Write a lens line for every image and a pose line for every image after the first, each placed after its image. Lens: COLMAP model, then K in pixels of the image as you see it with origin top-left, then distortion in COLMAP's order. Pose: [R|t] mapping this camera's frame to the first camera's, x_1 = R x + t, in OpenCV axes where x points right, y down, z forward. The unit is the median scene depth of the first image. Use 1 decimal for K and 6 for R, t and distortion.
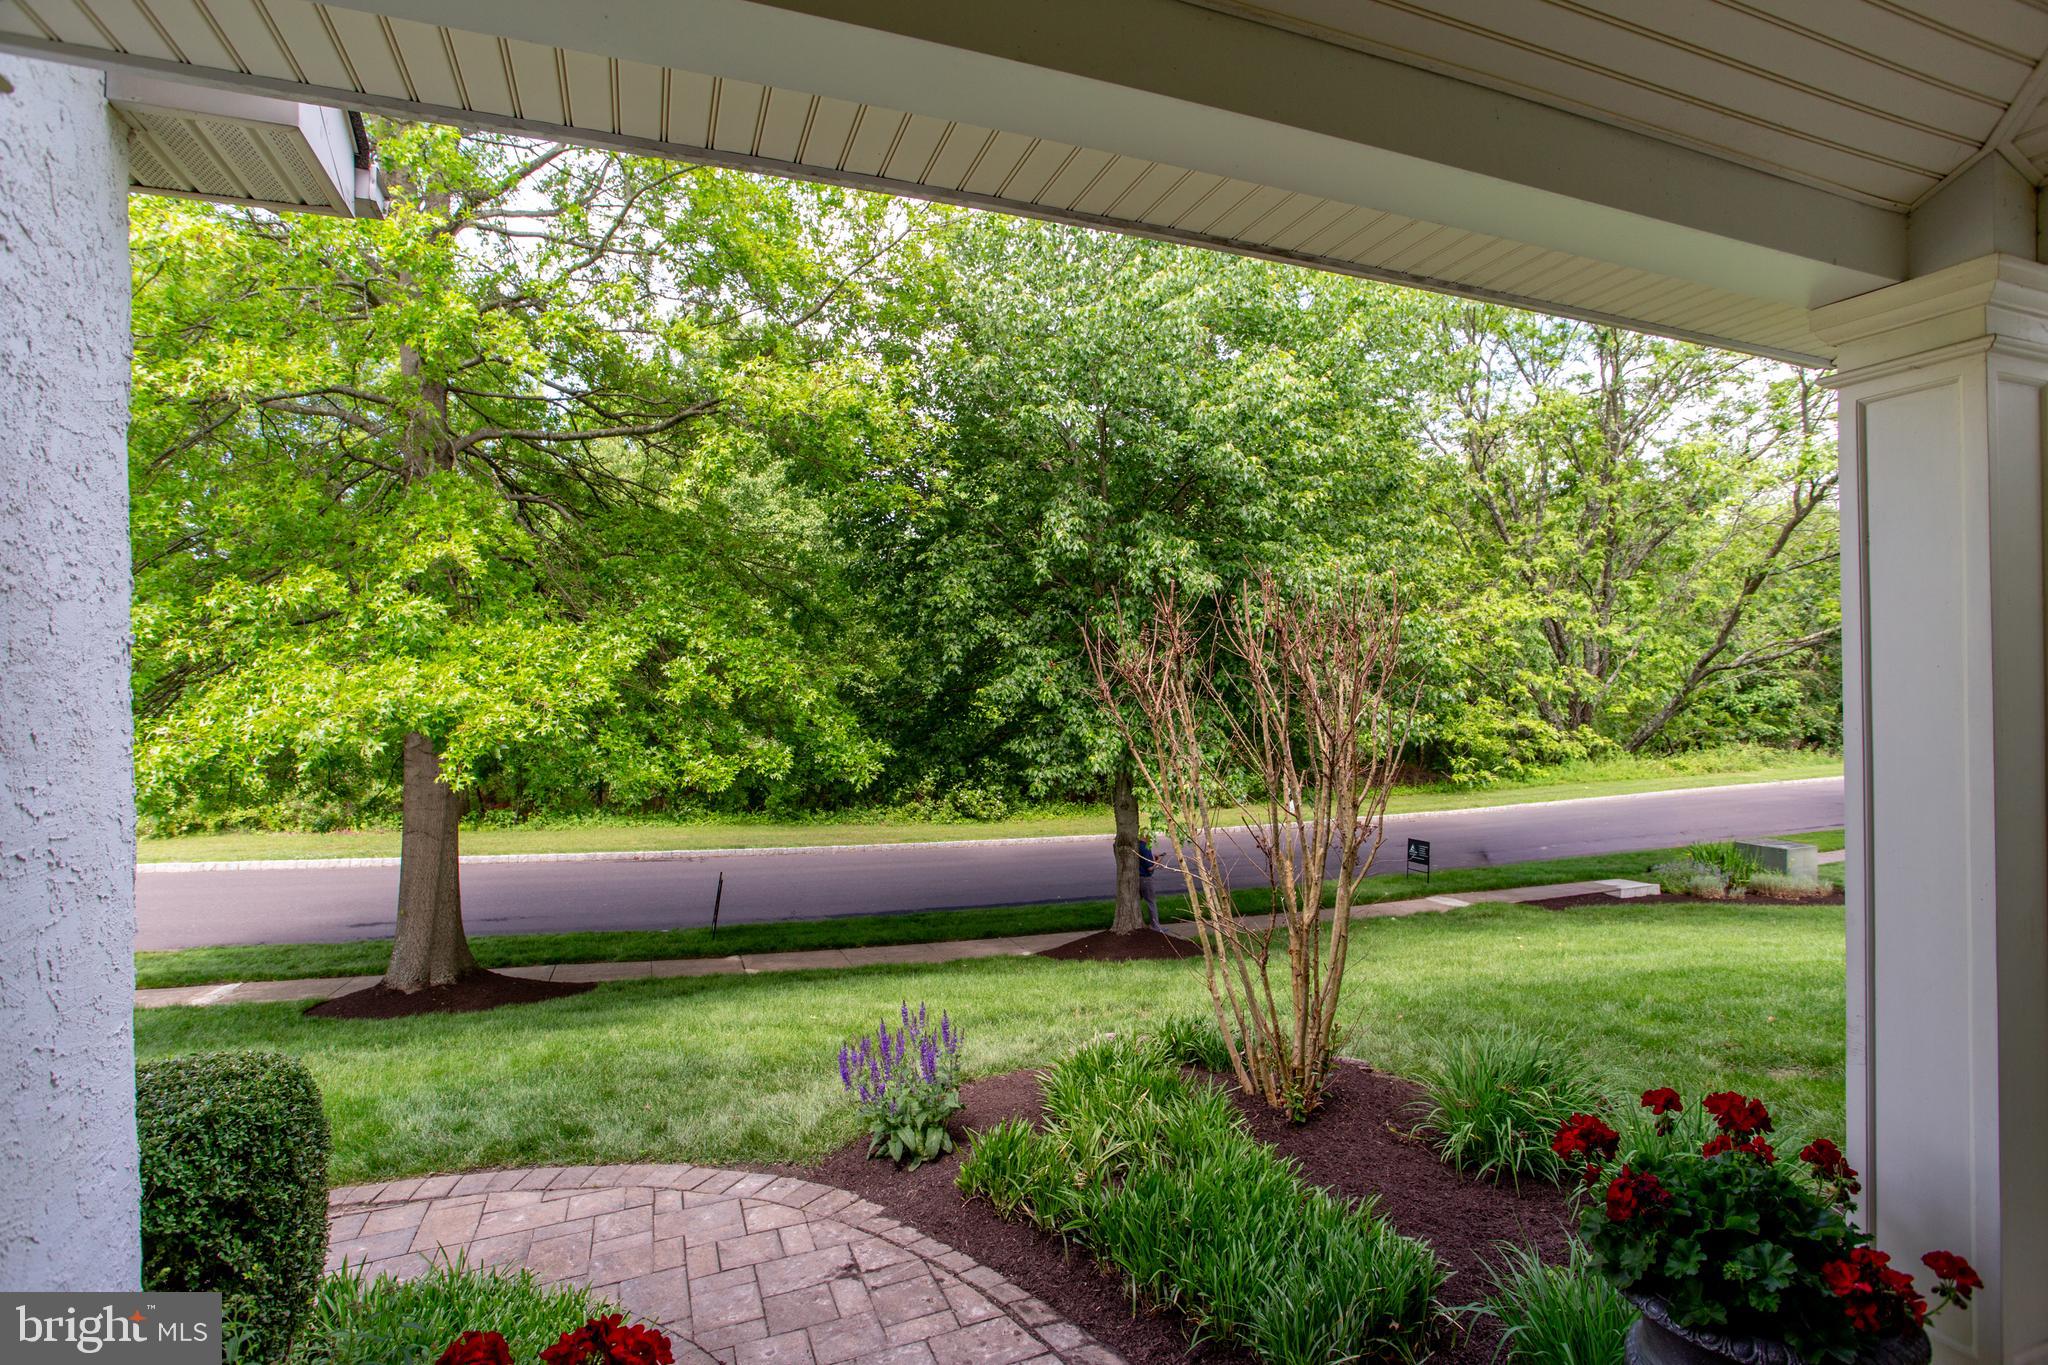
lens RADIAL K [[991.2, 0, 1015.8], [0, 991.2, 681.5], [0, 0, 1]] dist [-0.050698, 0.014742]
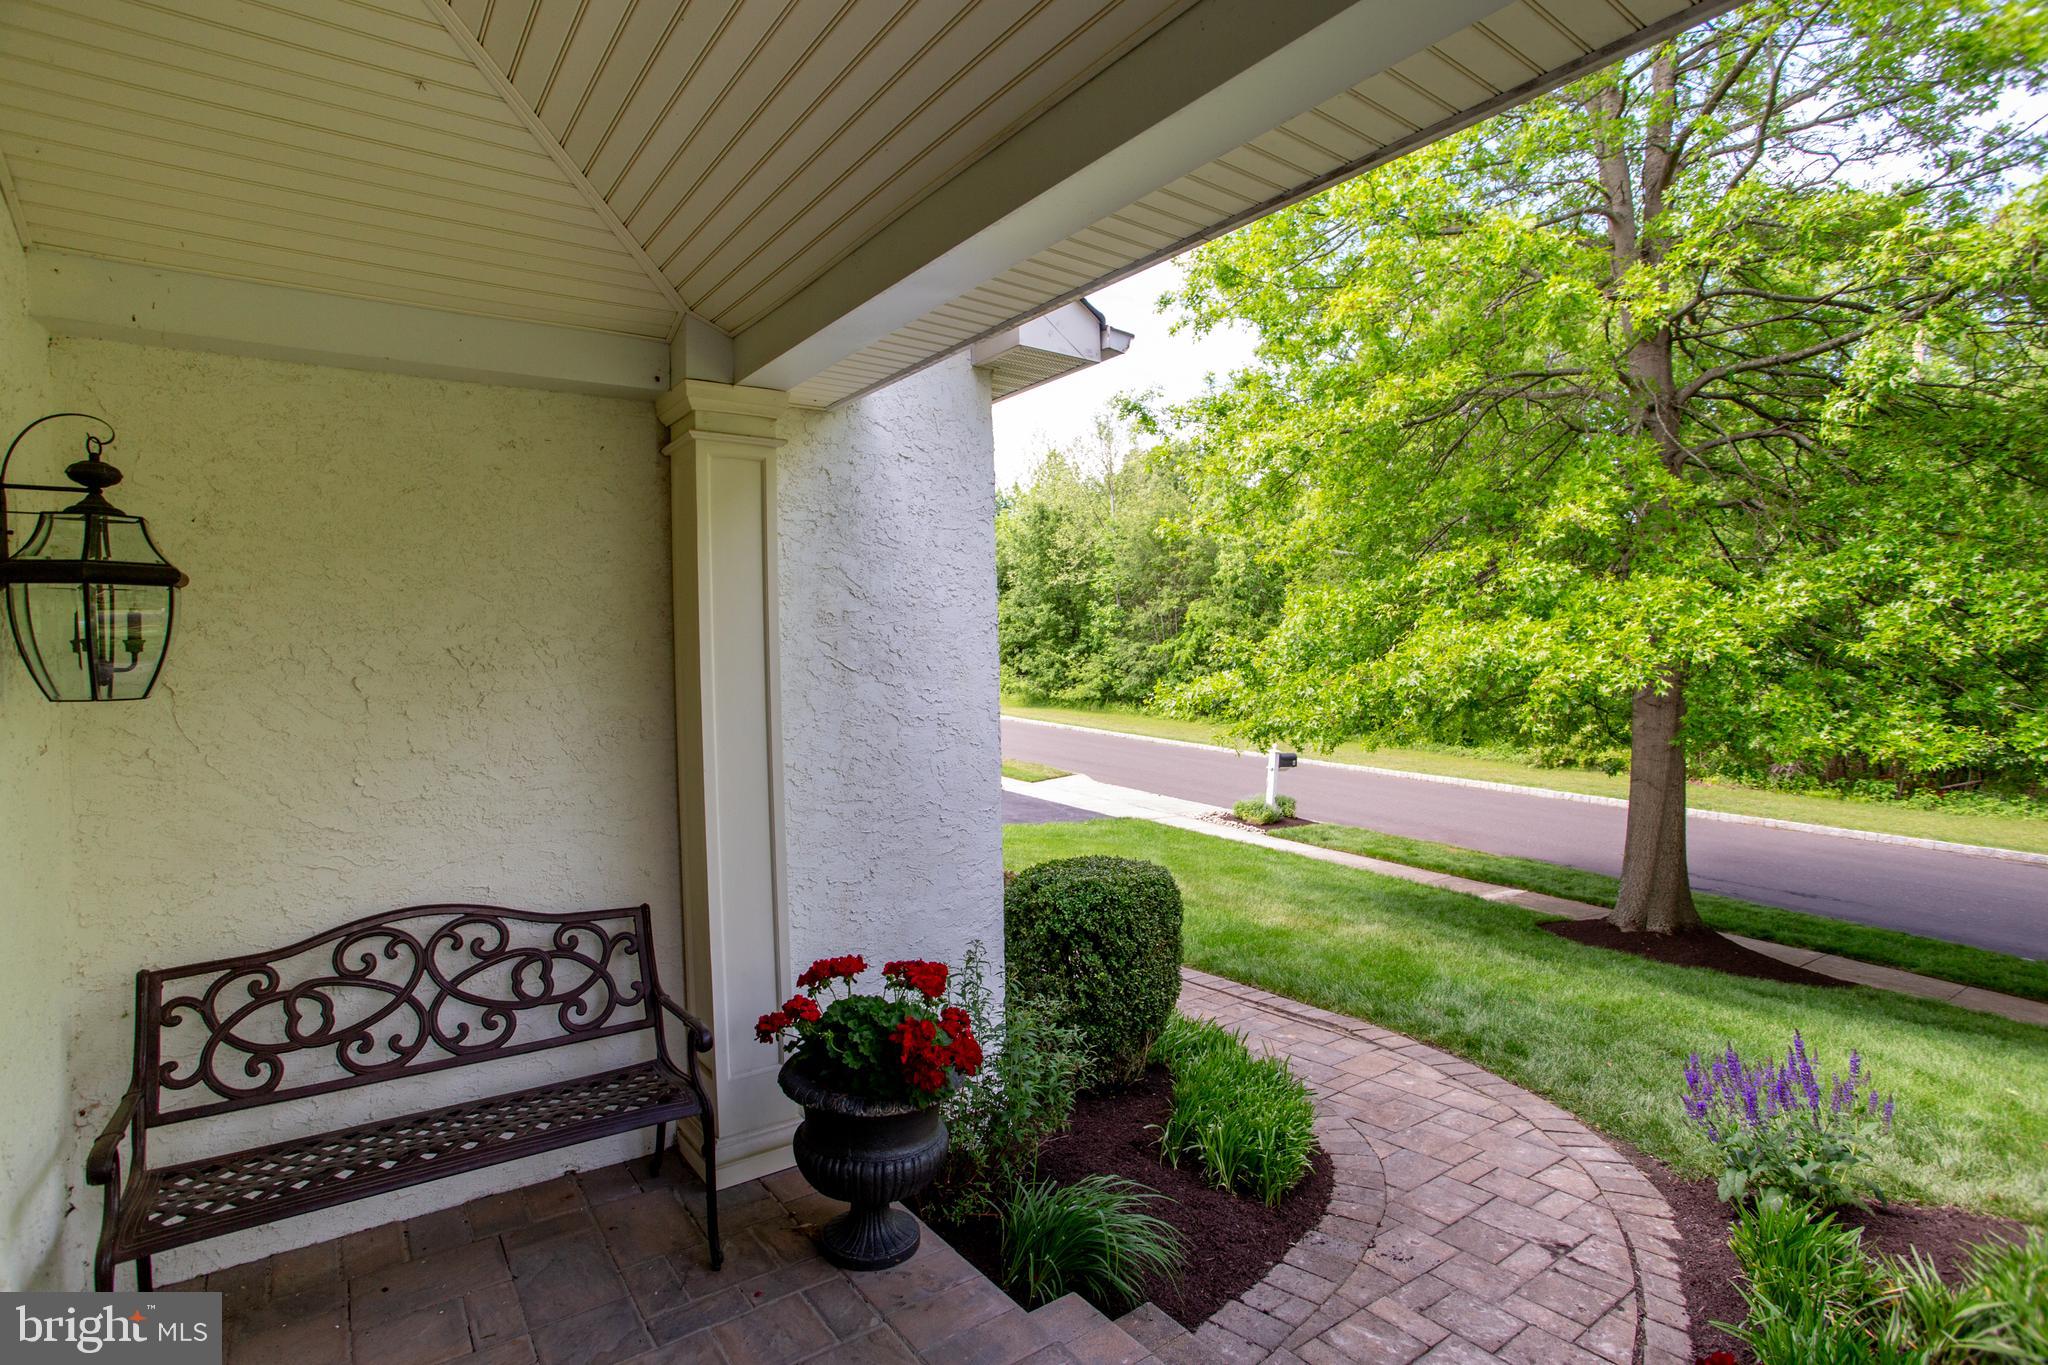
lens RADIAL K [[991.2, 0, 1021.5], [0, 991.2, 677.8], [0, 0, 1]] dist [-0.050698, 0.014742]
pose [[0.278900, 0.028767, -0.959889, 0.273923], [0.013766, 0.999329, 0.033949, 0.001024], [0.960222, -0.022682, 0.278317, 0.112059]]
